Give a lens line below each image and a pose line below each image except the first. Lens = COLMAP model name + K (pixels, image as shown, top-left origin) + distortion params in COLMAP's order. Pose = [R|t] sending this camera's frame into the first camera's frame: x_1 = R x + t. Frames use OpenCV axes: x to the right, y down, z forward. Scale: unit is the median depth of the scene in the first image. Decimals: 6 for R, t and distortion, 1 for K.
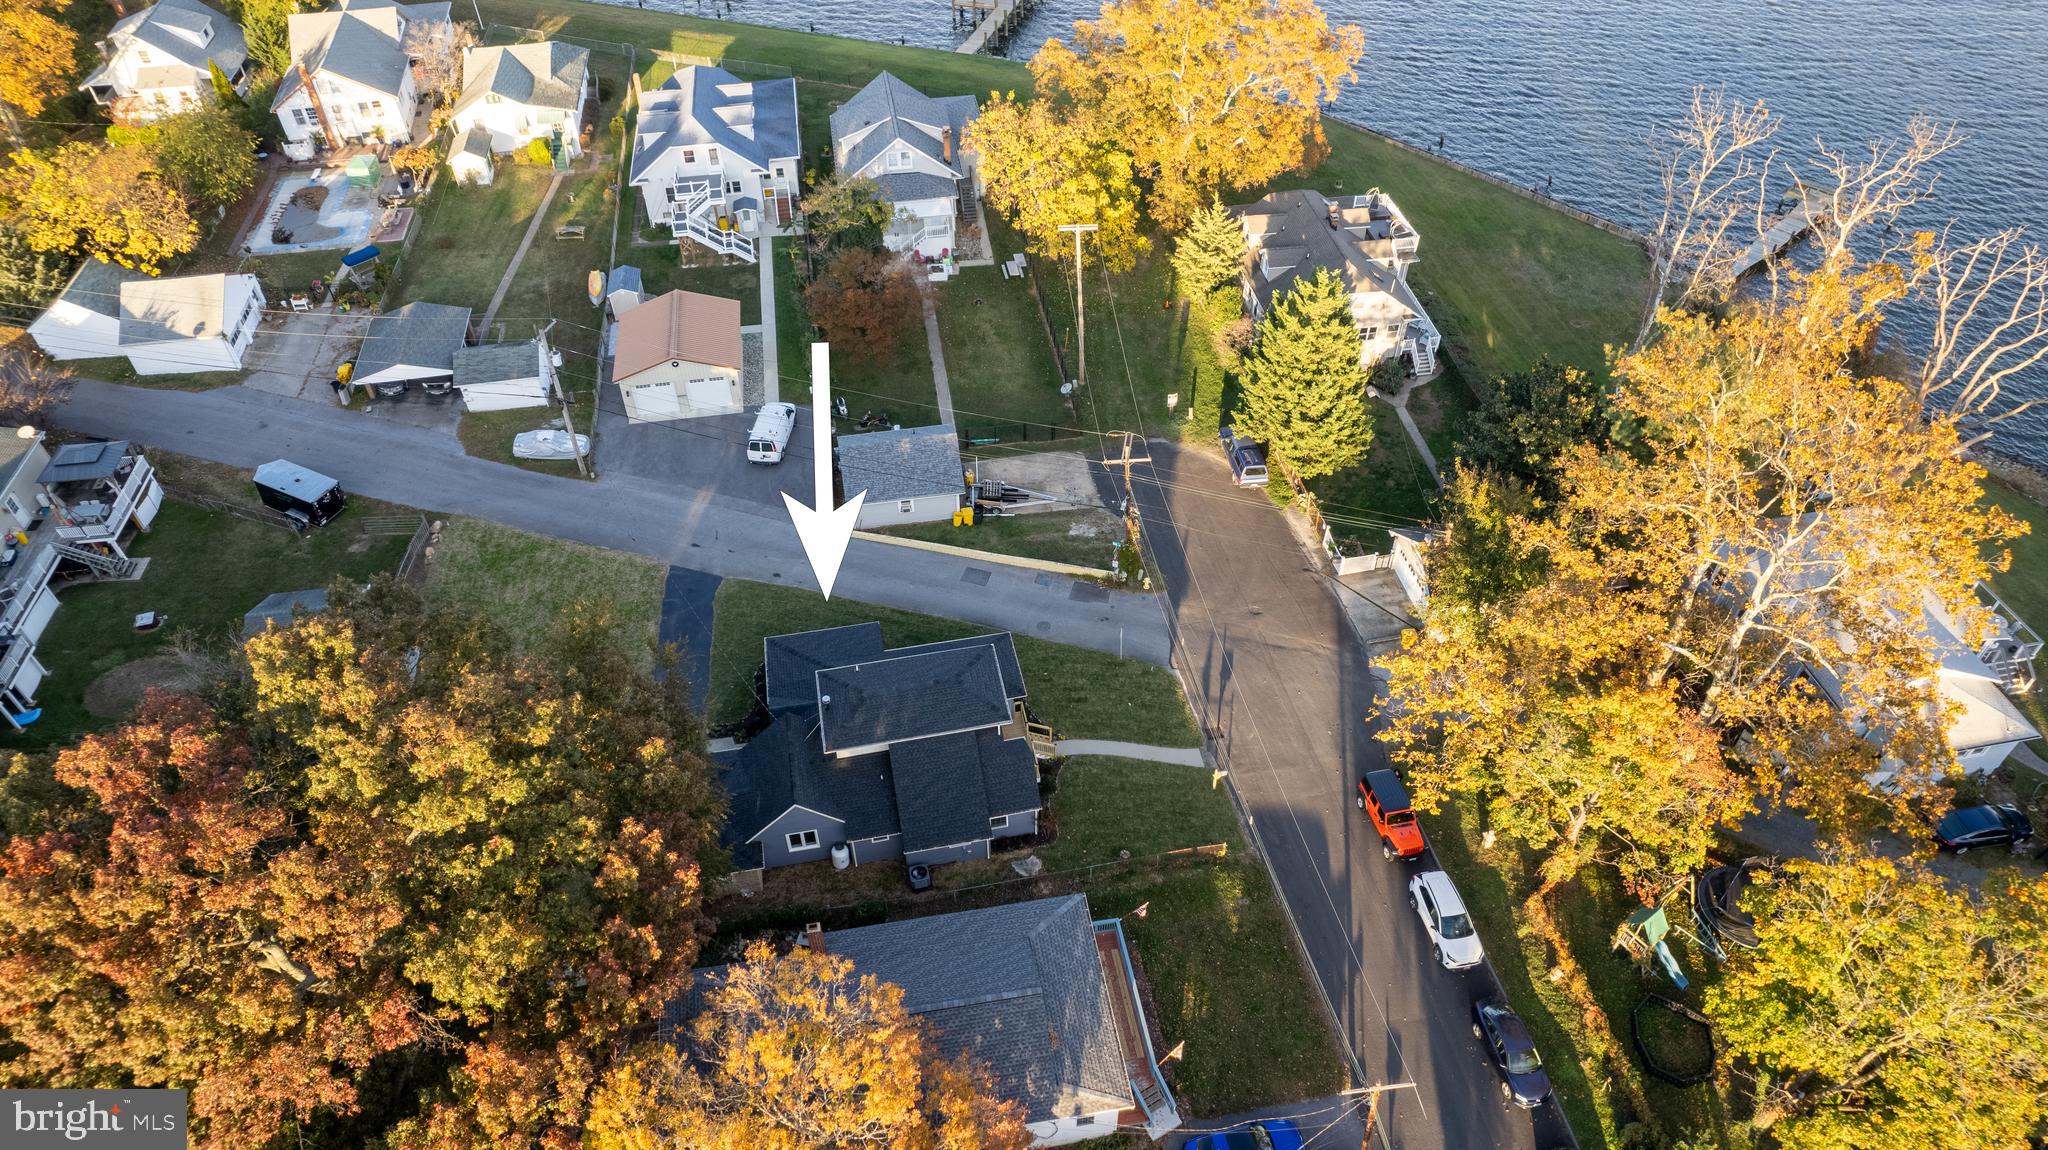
lens RADIAL K [[1321.1, 0, 1029.7], [0, 1321.1, 574.0], [0, 0, 1]] dist [-0.077323, 0.076352]
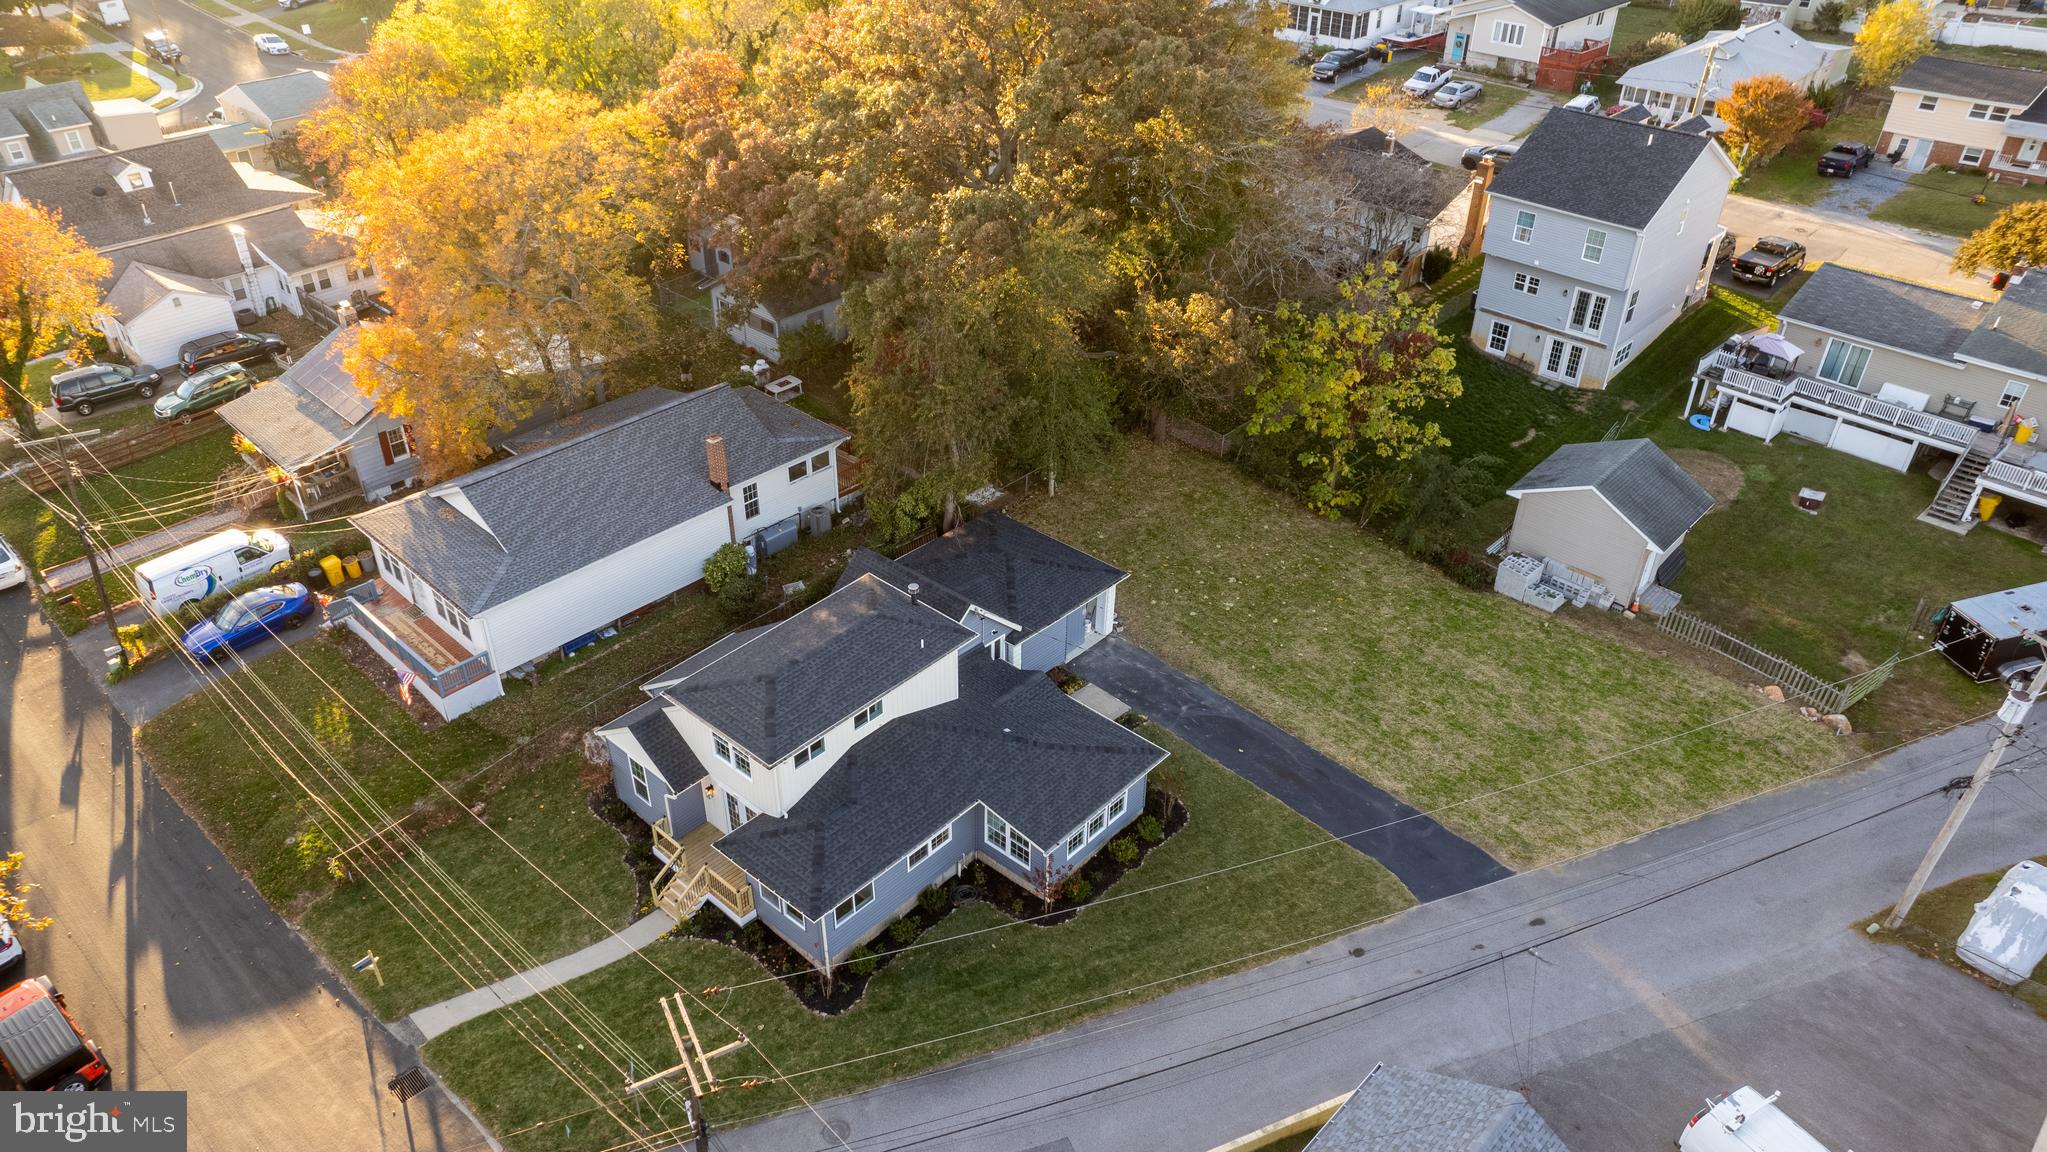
lens RADIAL K [[1393.4, 0, 971.2], [0, 1393.4, 607.2], [0, 0, 1]] dist [-0.085384, 0.081507]
pose [[-0.815259, 0.336484, -0.471307, 0.102050], [-0.394881, 0.272288, 0.877456, -0.336575], [0.423581, 0.901464, -0.089114, 0.660059]]
